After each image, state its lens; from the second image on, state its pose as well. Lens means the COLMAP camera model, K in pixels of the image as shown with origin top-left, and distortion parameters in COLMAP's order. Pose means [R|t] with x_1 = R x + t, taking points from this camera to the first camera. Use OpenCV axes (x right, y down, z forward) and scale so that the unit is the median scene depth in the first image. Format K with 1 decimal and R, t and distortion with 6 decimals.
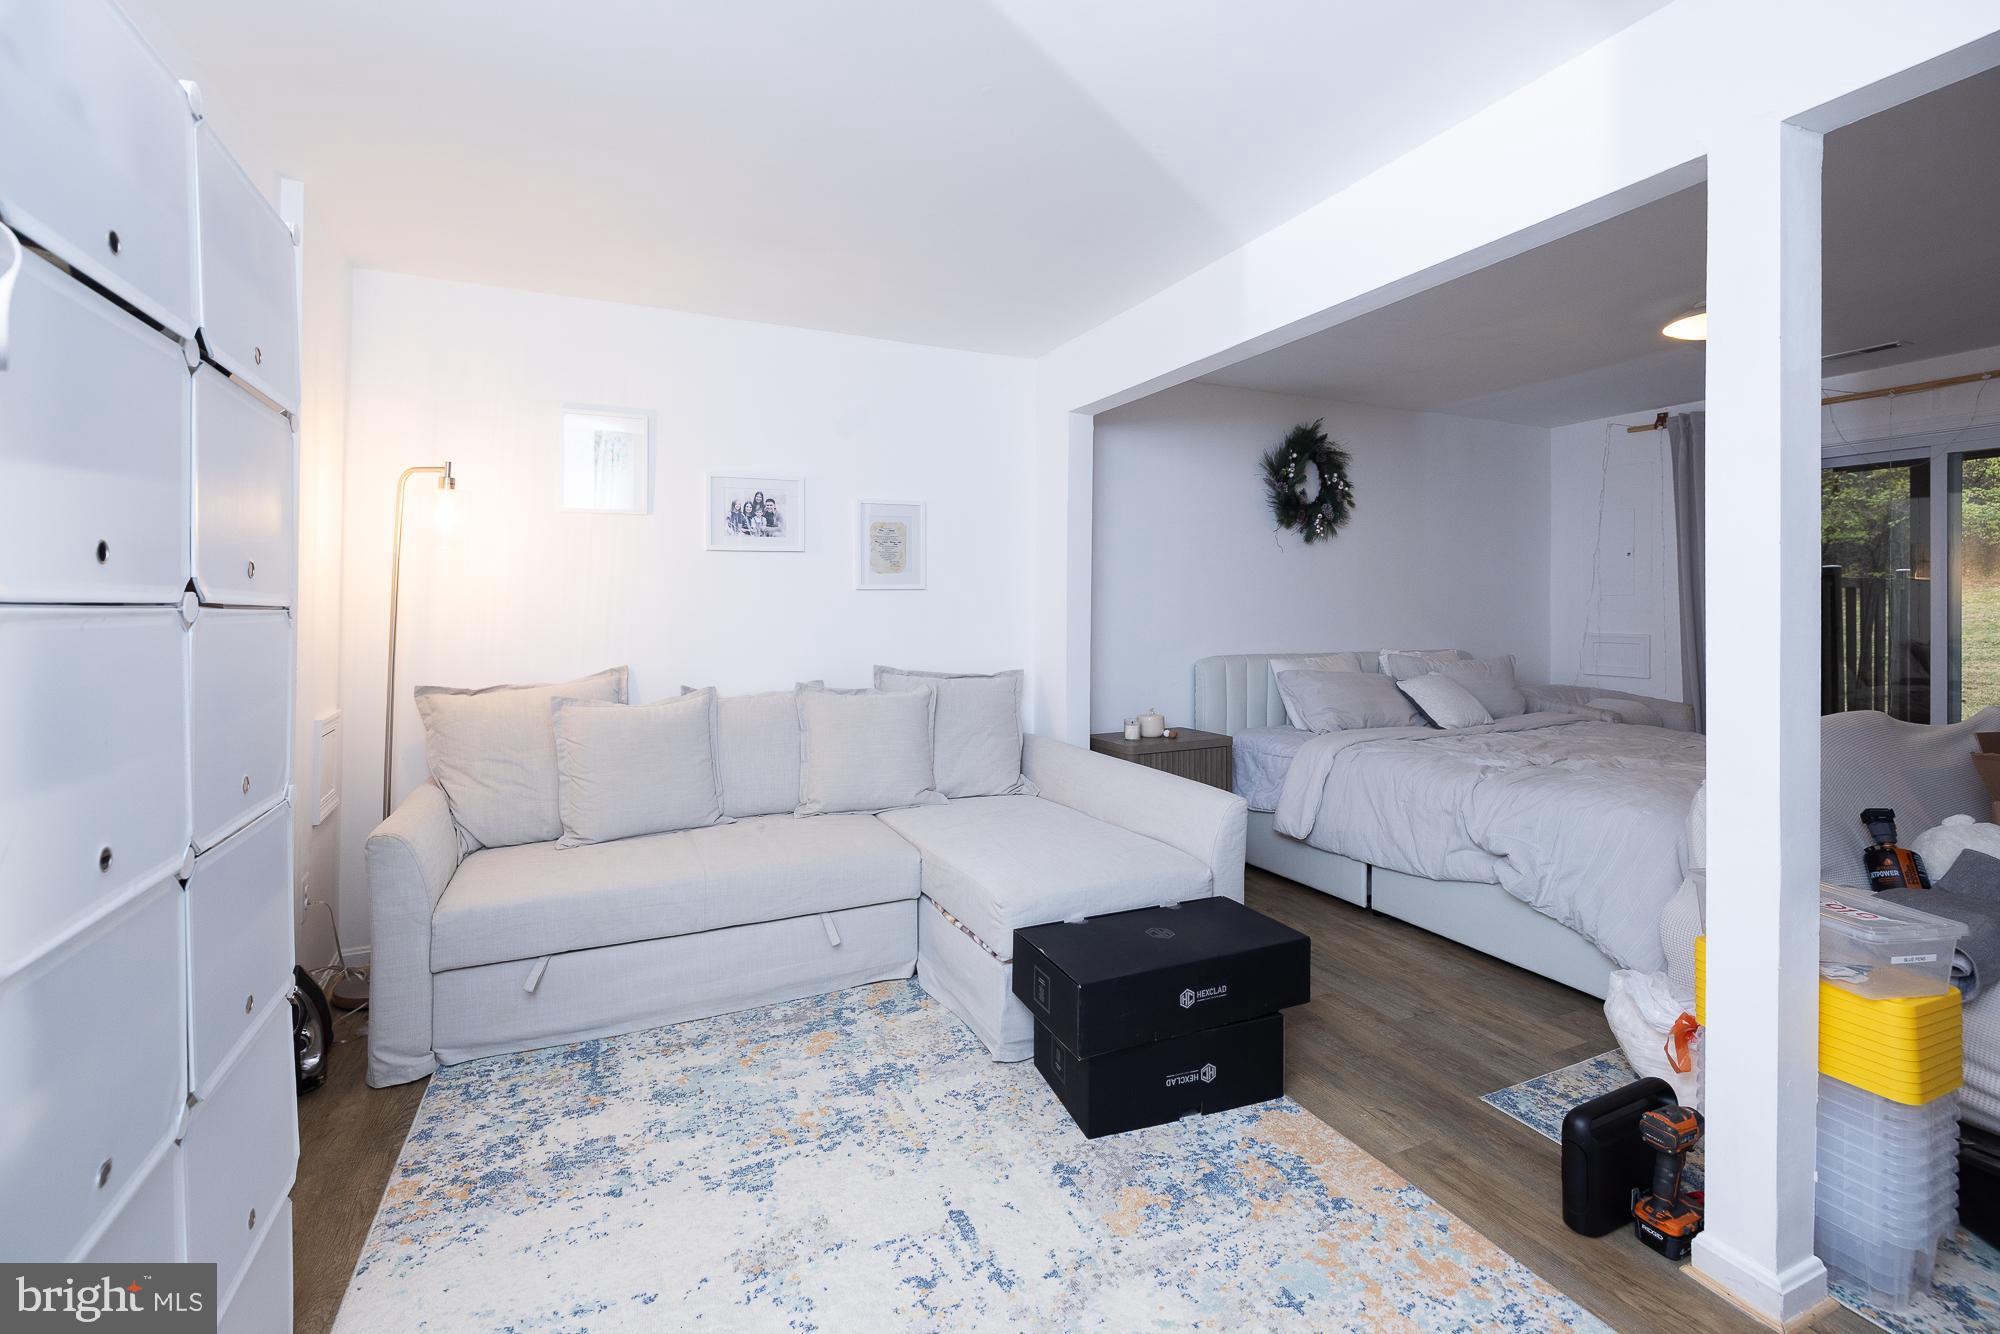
lens RADIAL K [[868.3, 0, 997.2], [0, 868.3, 603.9], [0, 0, 1]] dist [-0.001627, 0.000170]
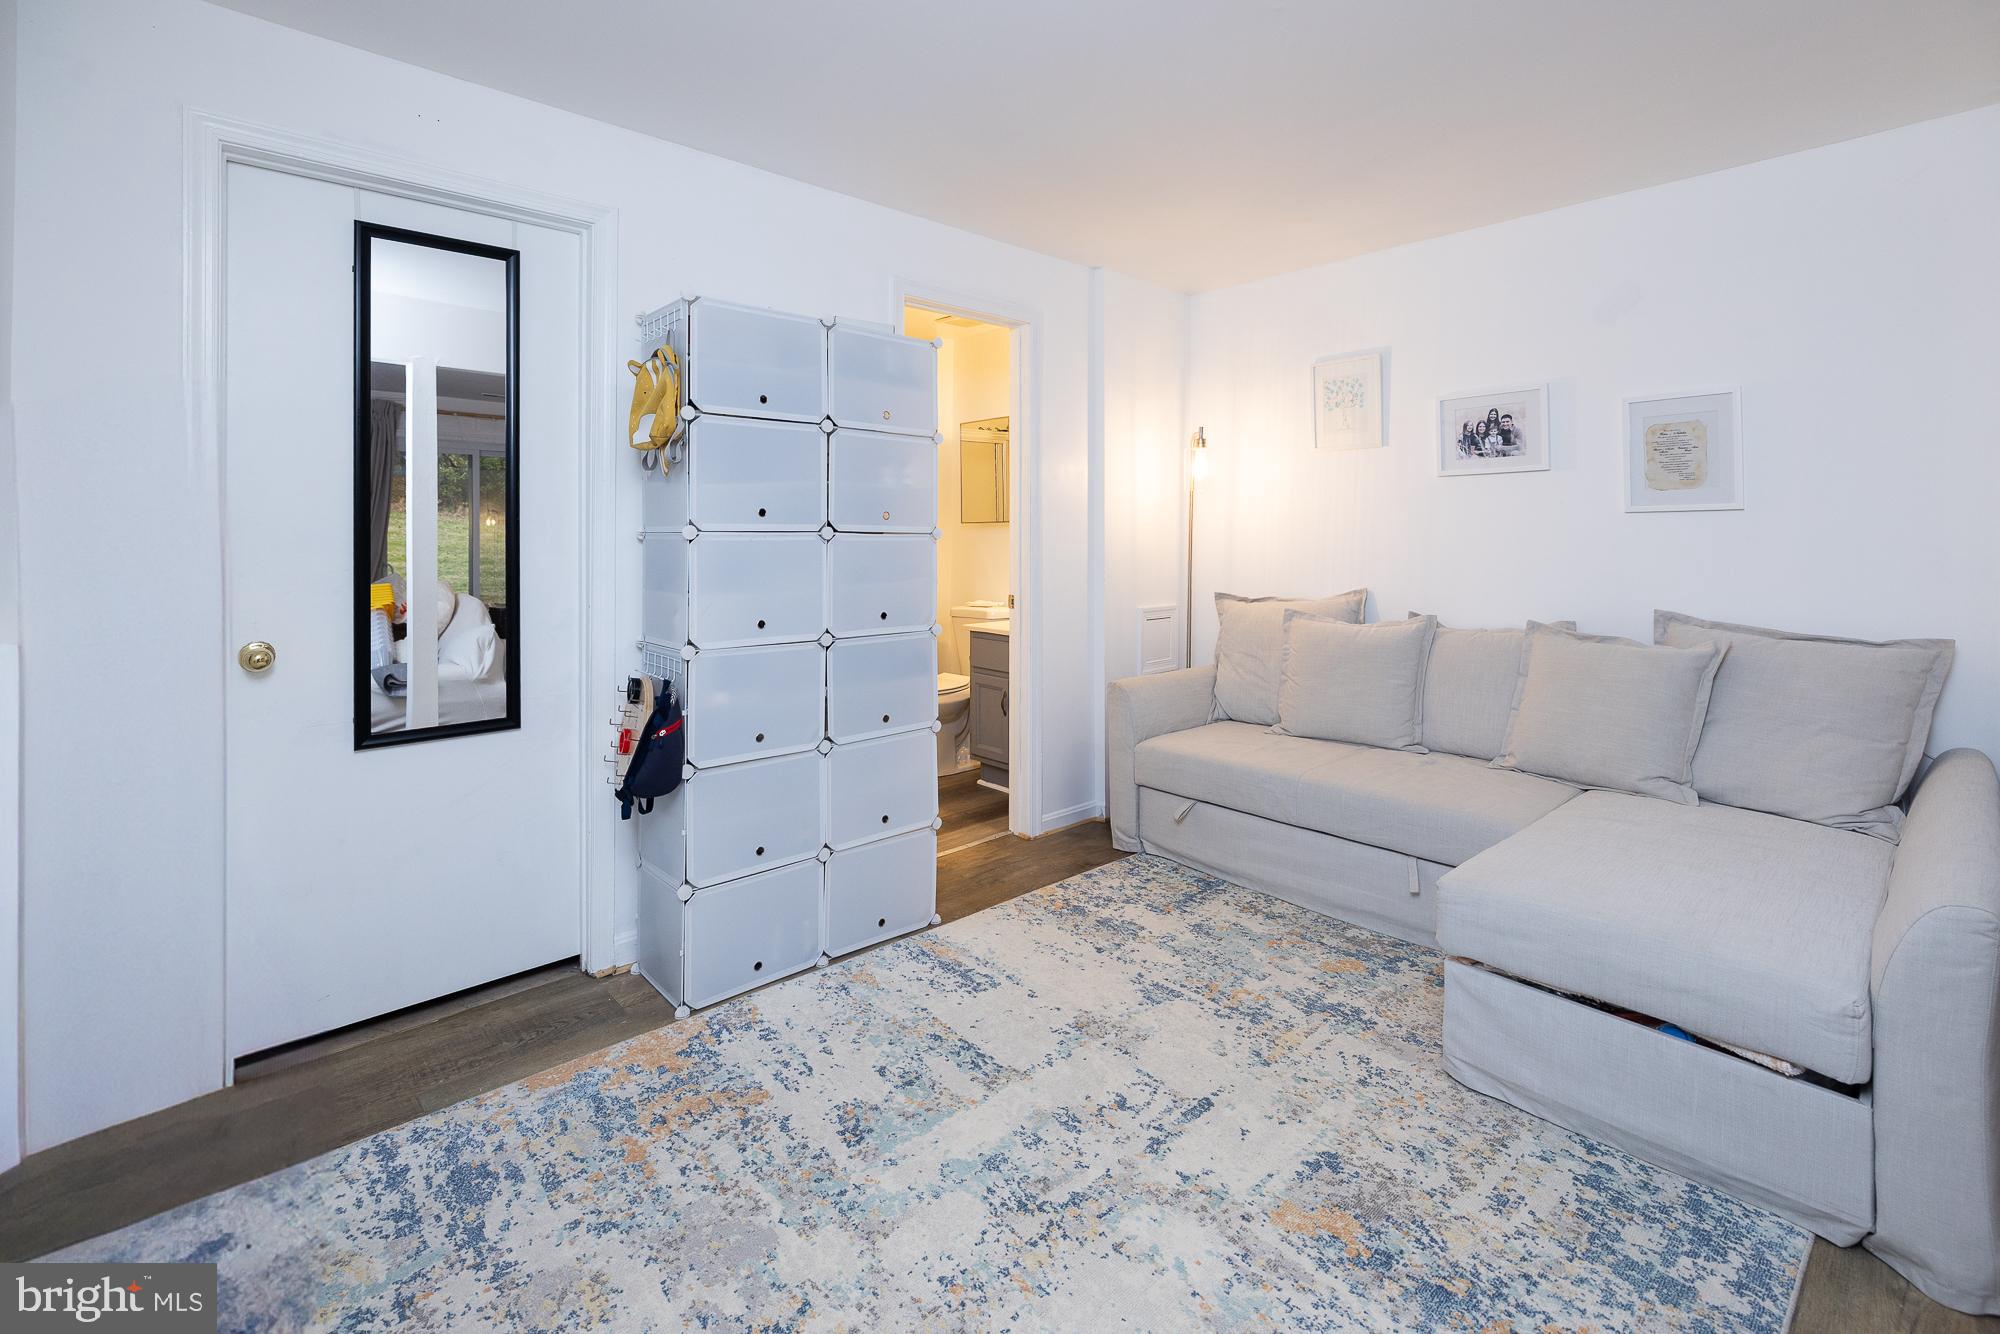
lens RADIAL K [[896.1, 0, 996.8], [0, 896.1, 534.1], [0, 0, 1]] dist [-0.000509, 0.000288]
pose [[0.289792, 0.000482, -0.957089, 0.638435], [0.002978, 0.999995, 0.001405, 0.000573], [0.957085, -0.003257, 0.289789, 0.297085]]
